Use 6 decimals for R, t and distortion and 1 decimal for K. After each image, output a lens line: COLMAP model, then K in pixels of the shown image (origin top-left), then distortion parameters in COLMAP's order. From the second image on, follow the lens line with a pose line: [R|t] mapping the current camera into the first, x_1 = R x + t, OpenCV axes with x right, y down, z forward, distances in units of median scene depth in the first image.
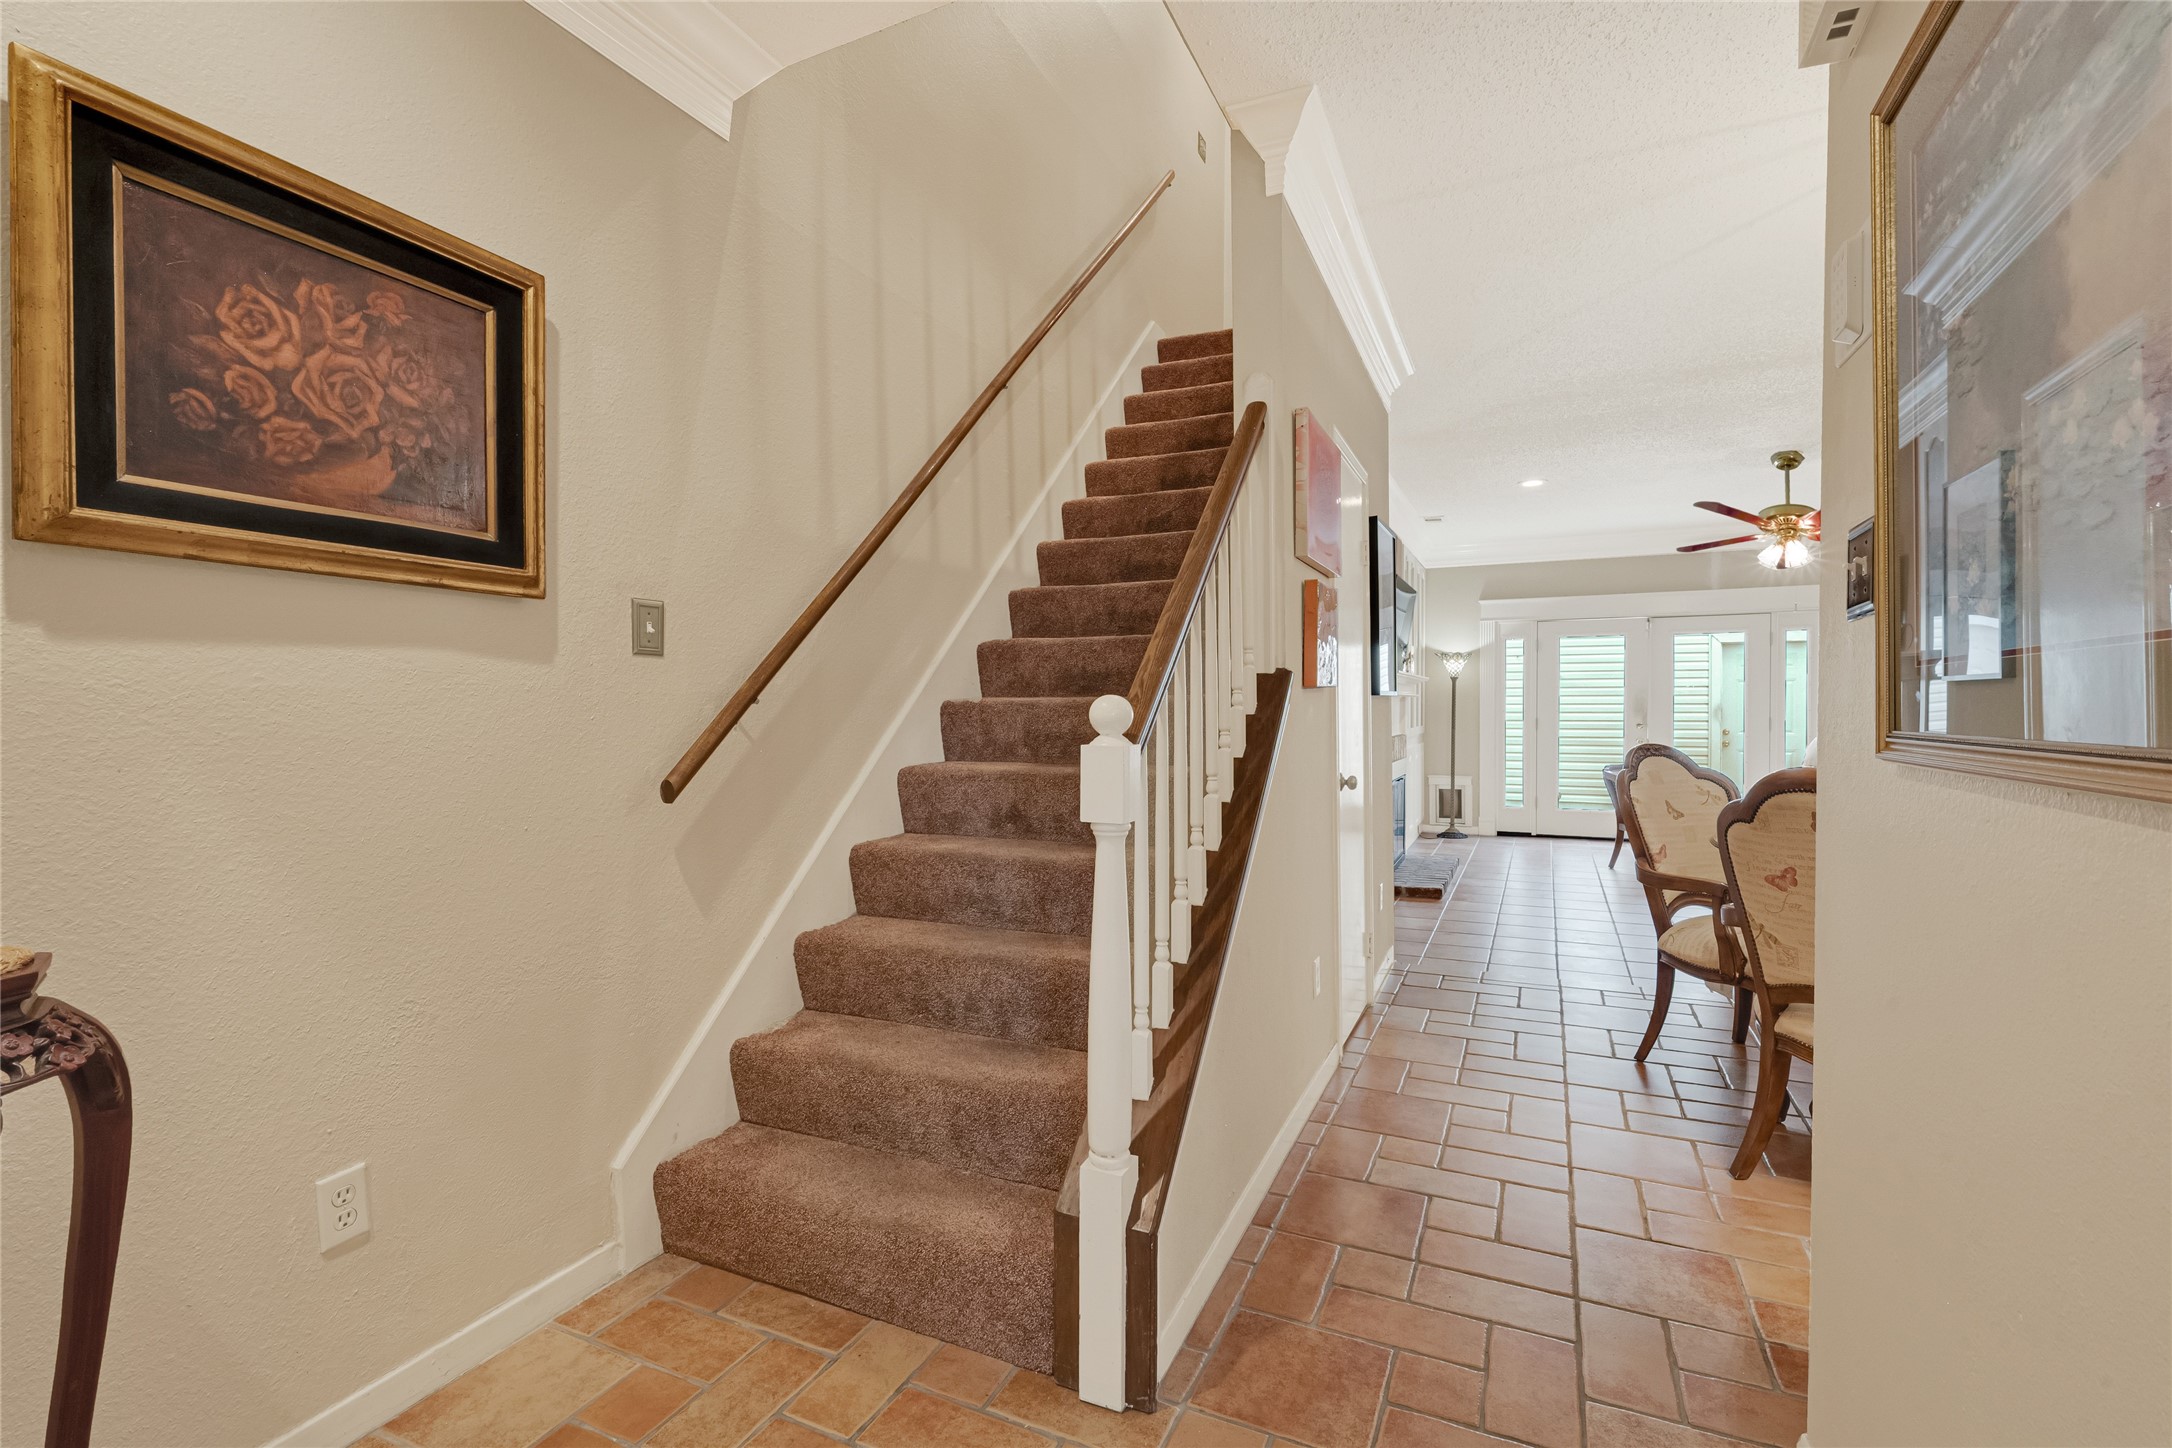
lens RADIAL K [[977.9, 0, 1091.5], [0, 977.9, 727.3], [0, 0, 1]] dist [0.000055, 0.000169]
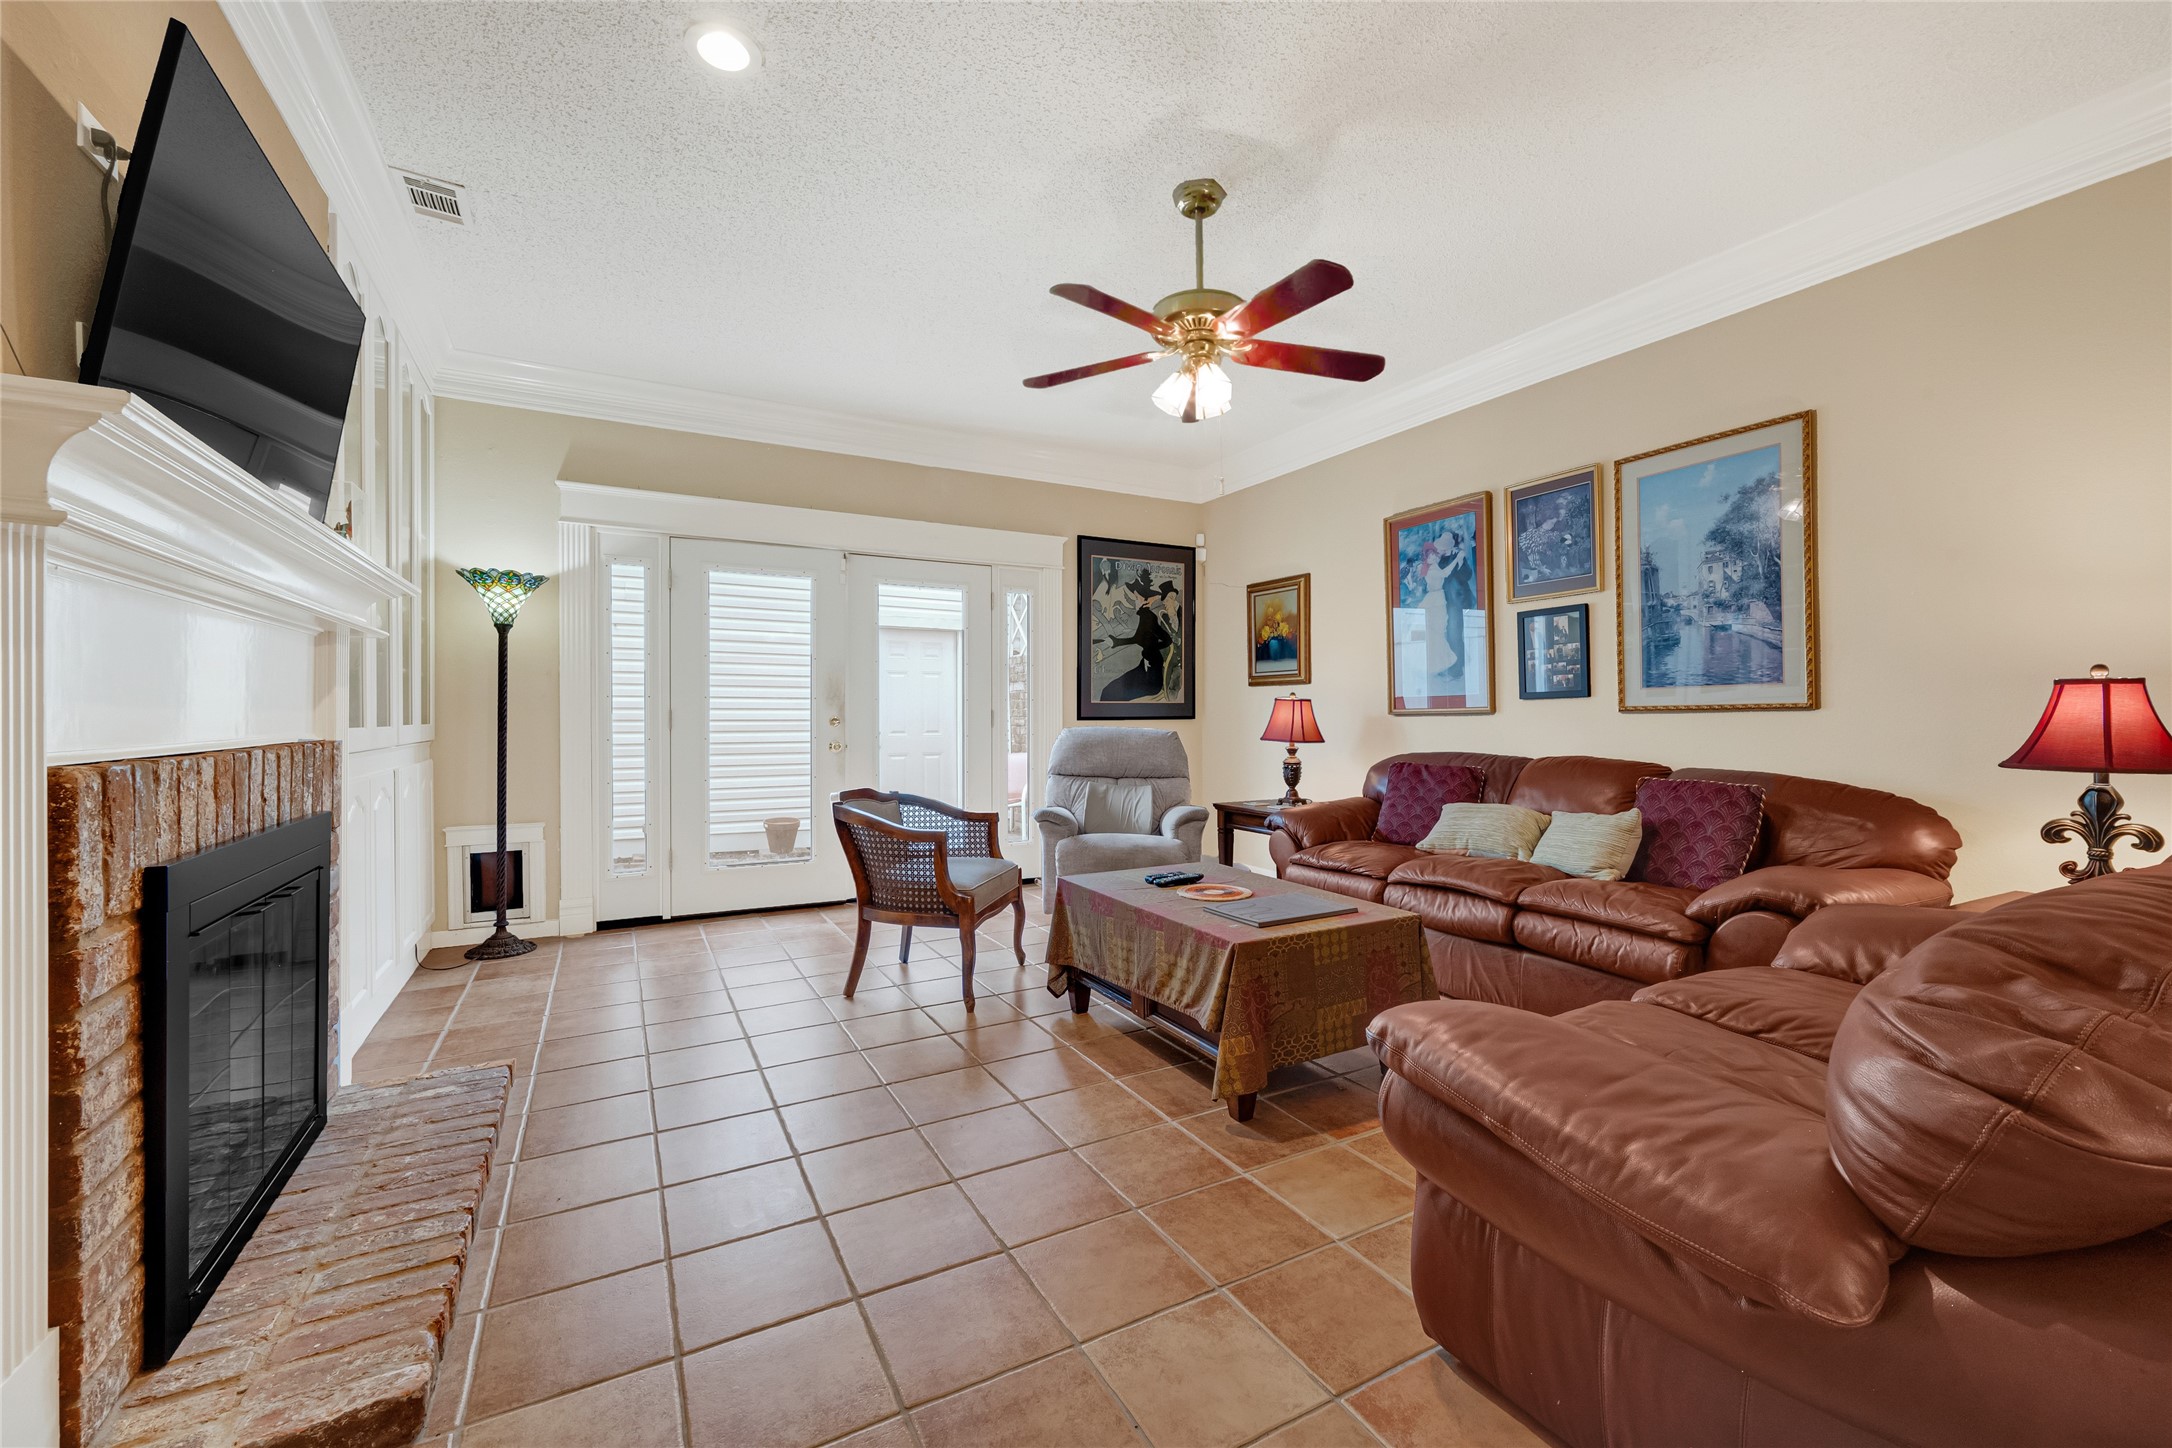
lens RADIAL K [[882.4, 0, 1090.5], [0, 882.4, 719.8], [0, 0, 1]] dist [0.001851, -0.000138]
pose [[0.593946, -0.002111, 0.804502, 0.756967], [0.011368, 0.999919, -0.005769, 0.008983], [-0.804424, 0.012572, 0.593922, 2.001471]]
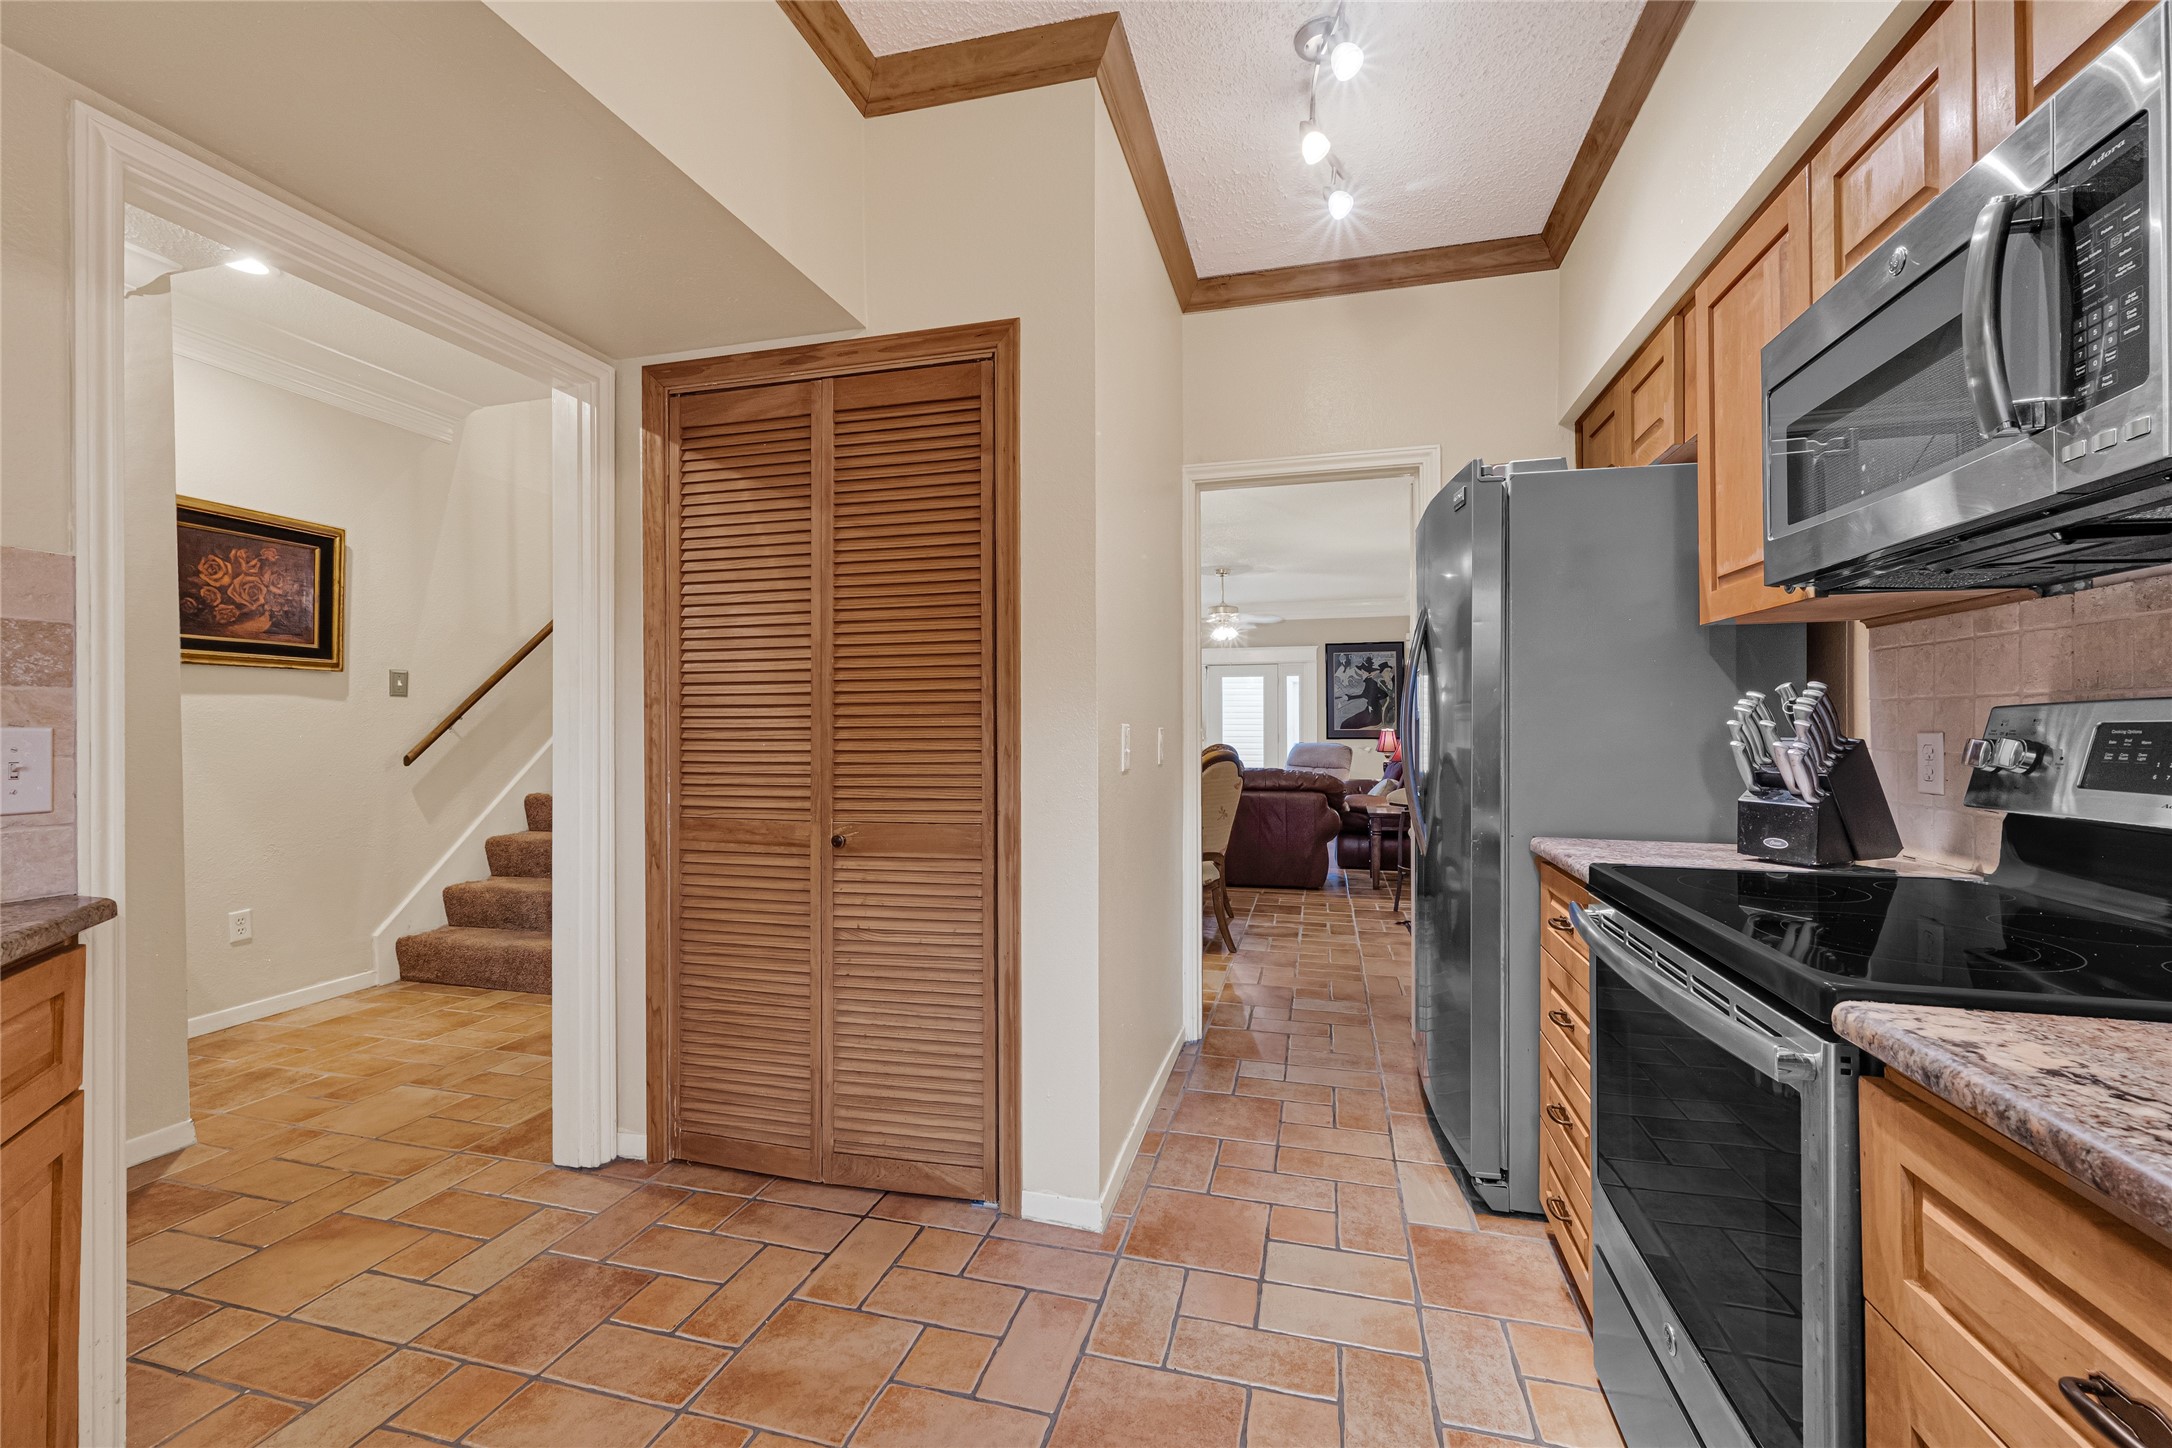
lens RADIAL K [[882.4, 0, 1084.6], [0, 882.4, 722.3], [0, 0, 1]] dist [0.001851, -0.000138]
pose [[0.985451, 0.006164, 0.169850, 0.630726], [-0.001991, 0.999692, -0.024732, 0.024596], [-0.169950, 0.024034, 0.985160, -1.043870]]
